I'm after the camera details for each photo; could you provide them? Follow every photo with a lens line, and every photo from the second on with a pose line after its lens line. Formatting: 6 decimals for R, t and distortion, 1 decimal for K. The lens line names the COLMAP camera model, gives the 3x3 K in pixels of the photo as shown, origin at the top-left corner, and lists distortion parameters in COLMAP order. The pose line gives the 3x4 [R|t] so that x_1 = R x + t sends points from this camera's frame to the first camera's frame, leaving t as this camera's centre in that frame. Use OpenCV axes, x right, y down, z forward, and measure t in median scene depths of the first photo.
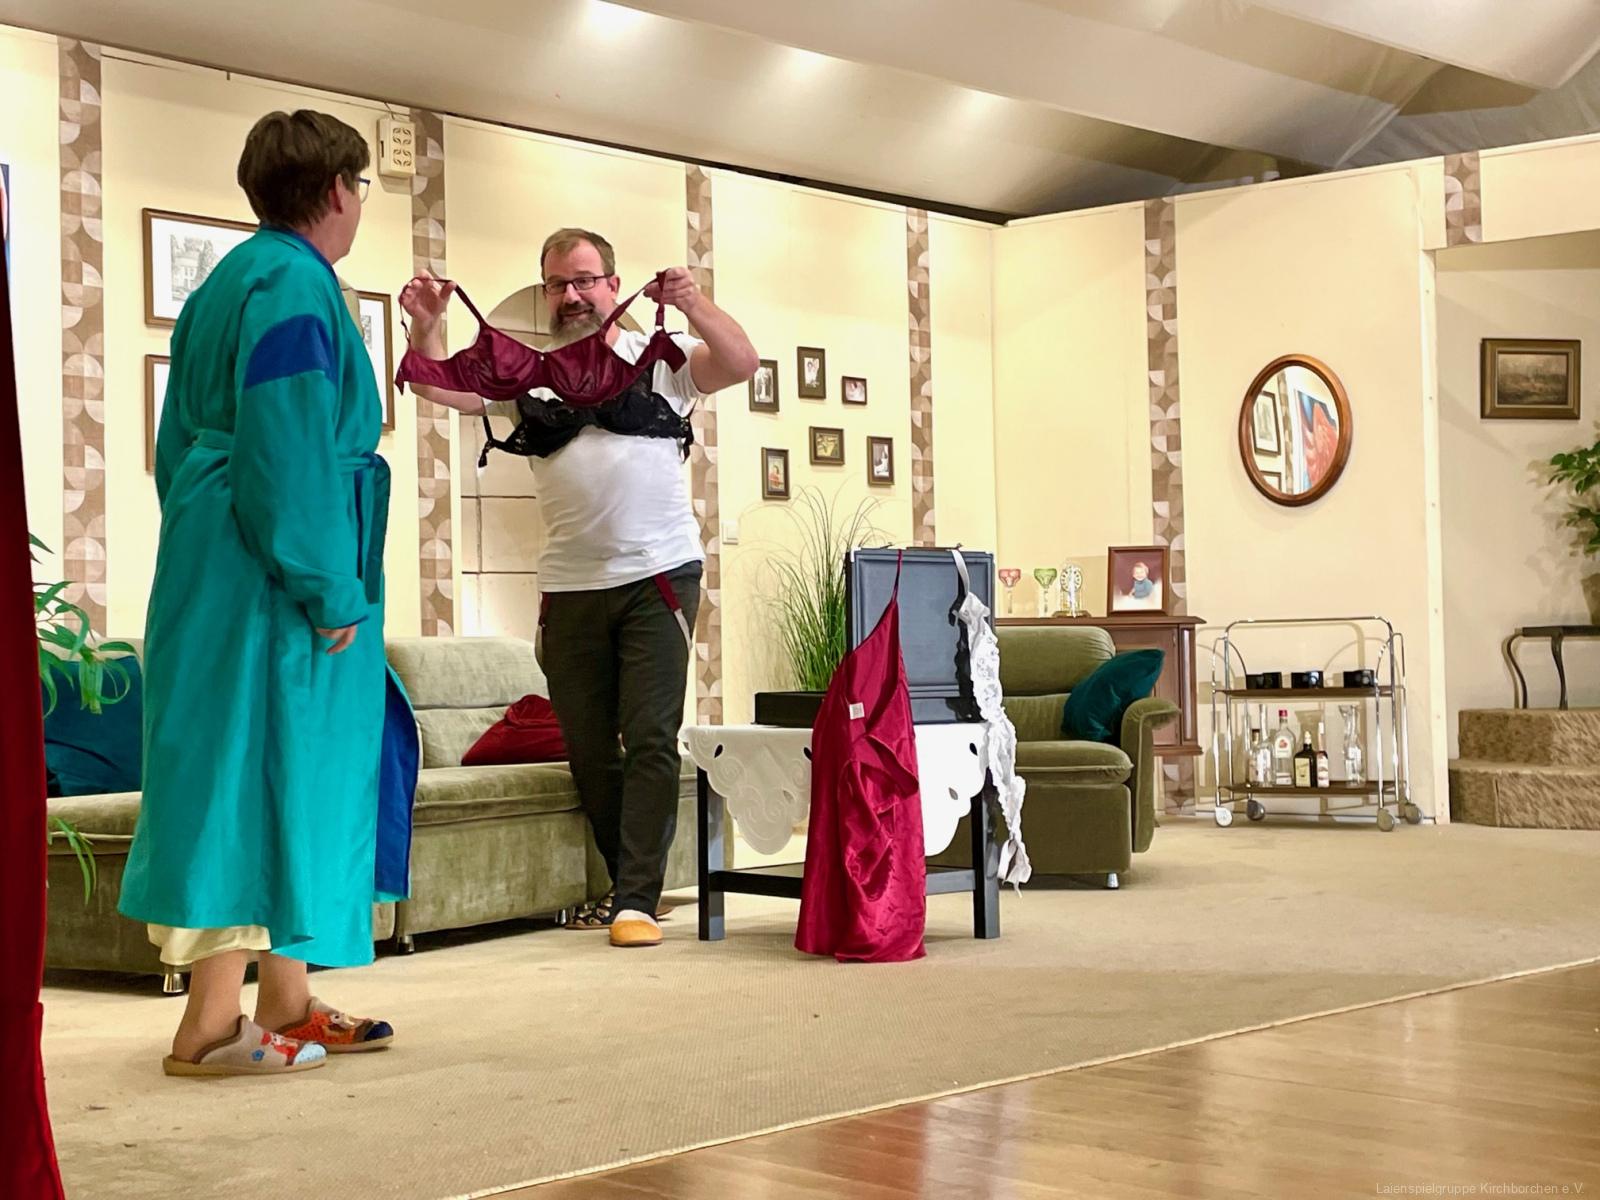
lens RADIAL K [[2293.1, 0, 802.2], [0, 2293.1, 593.9], [0, 0, 1]] dist [0.064678, 0.000000]
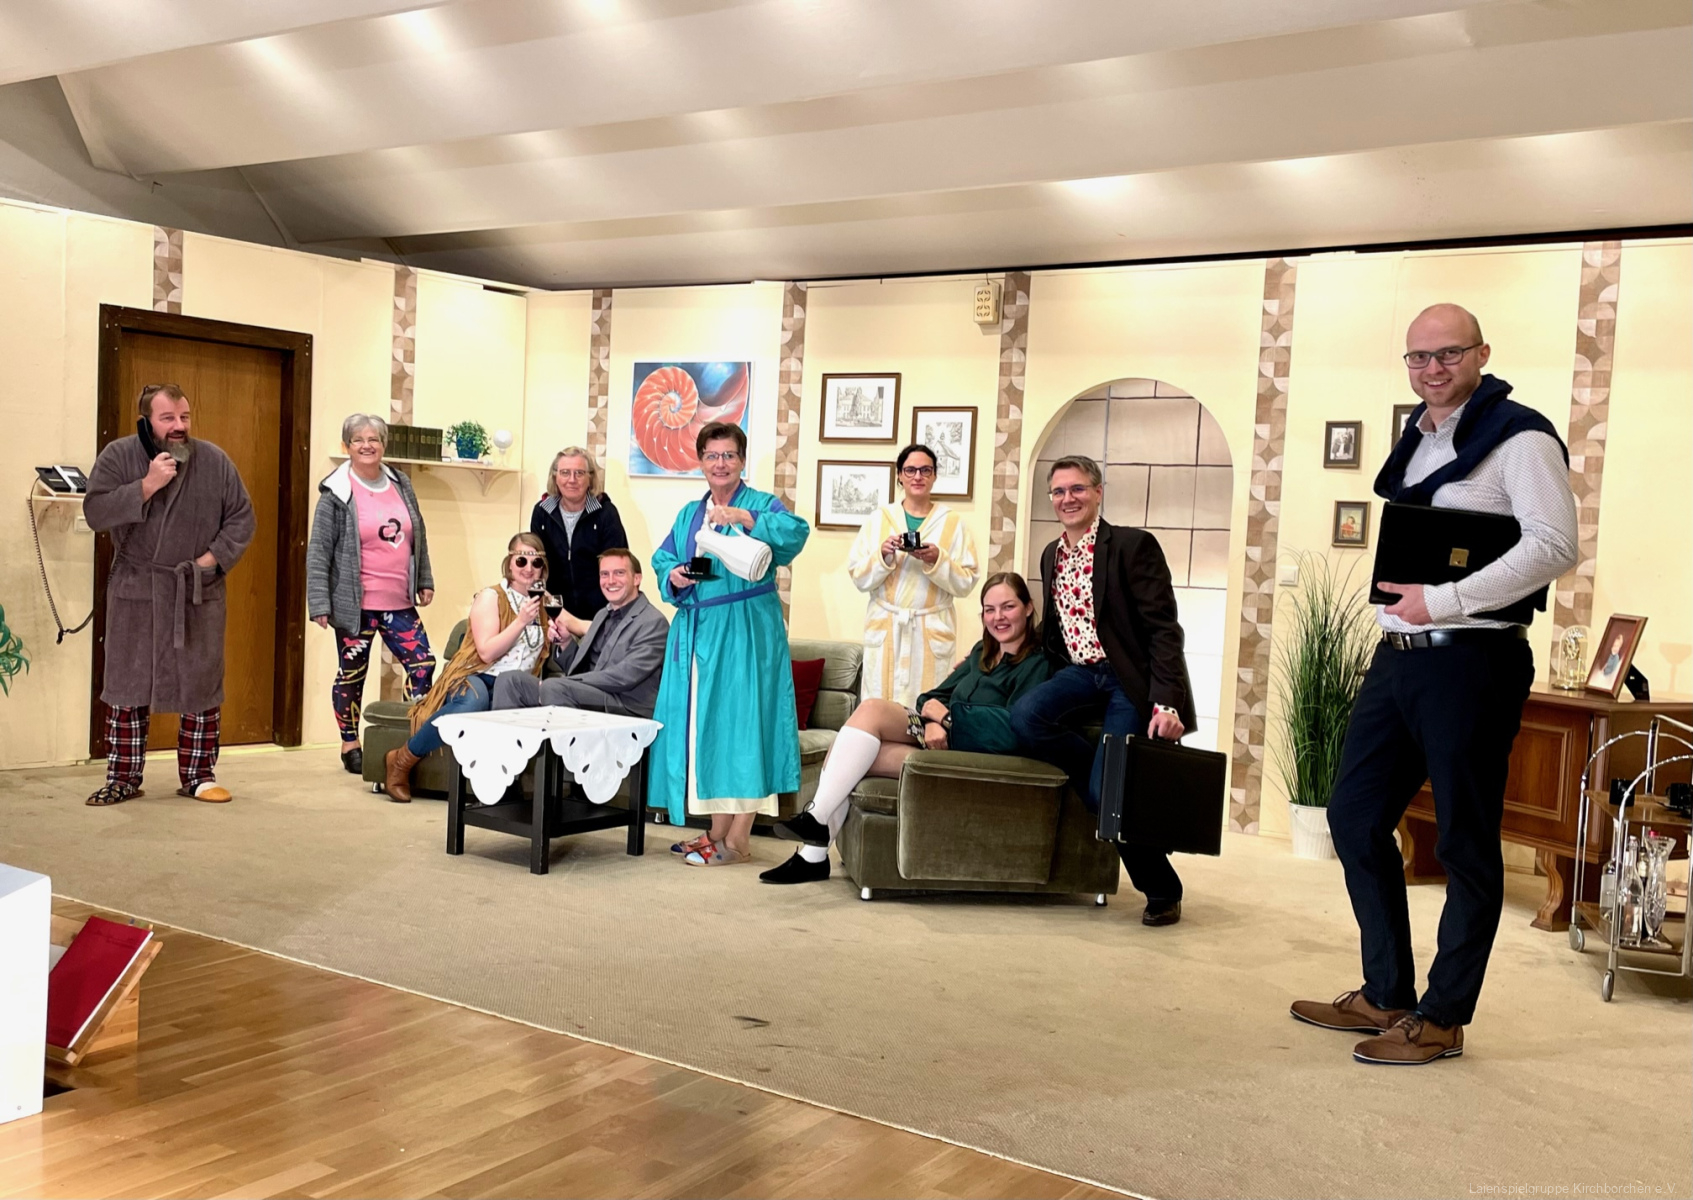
lens RADIAL K [[1573.3, 0, 849.2], [0, 1573.3, 627.1], [0, 0, 1]] dist [0.059768, 0.000000]
pose [[0.235266, 0.084346, -0.968264, 0.695585], [-0.024653, 0.996425, 0.080810, -0.060344], [0.971618, 0.004858, 0.236504, 0.600418]]
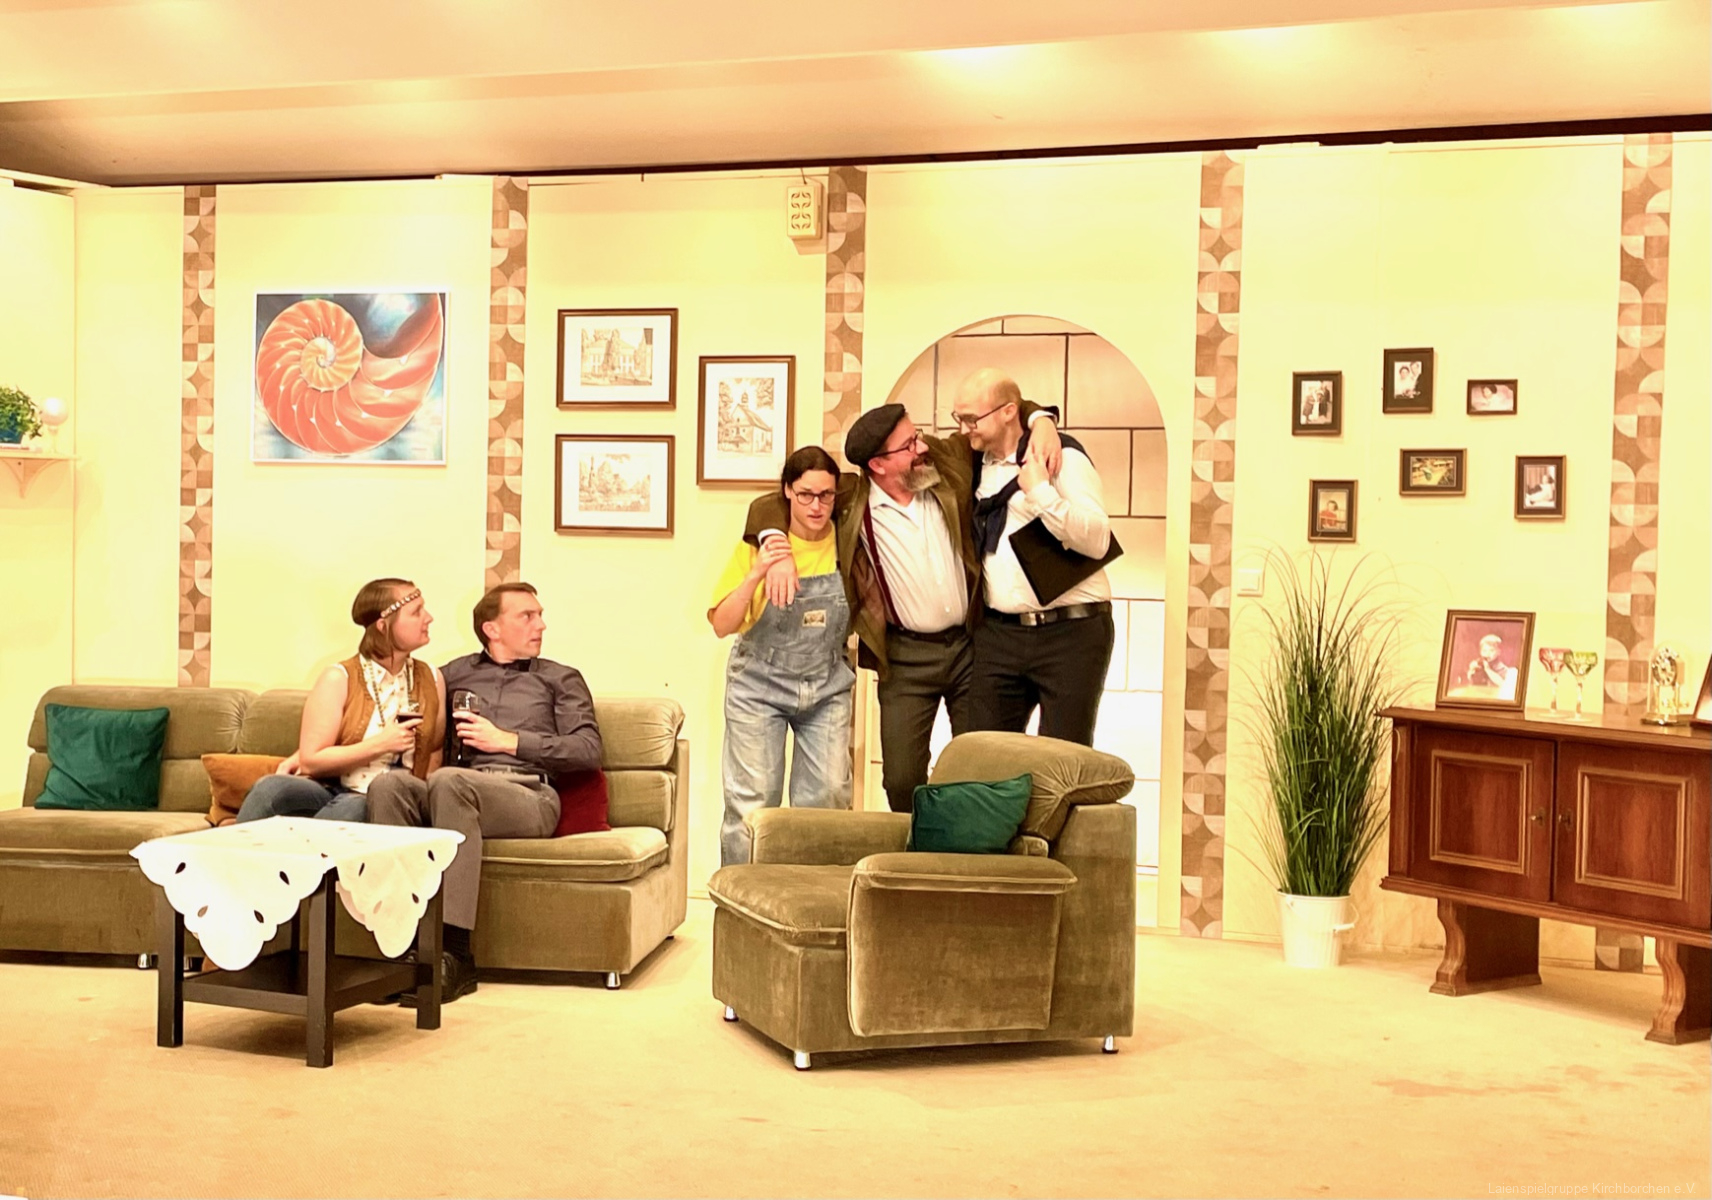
lens RADIAL K [[2348.8, 0, 725.5], [0, 2348.8, 613.1], [0, 0, 1]] dist [0.086164, 0.000000]
pose [[0.412758, 0.061294, -0.908776, 0.688144], [0.001356, 0.997691, 0.067906, -0.075562], [0.910840, -0.029261, 0.411722, 0.466154]]
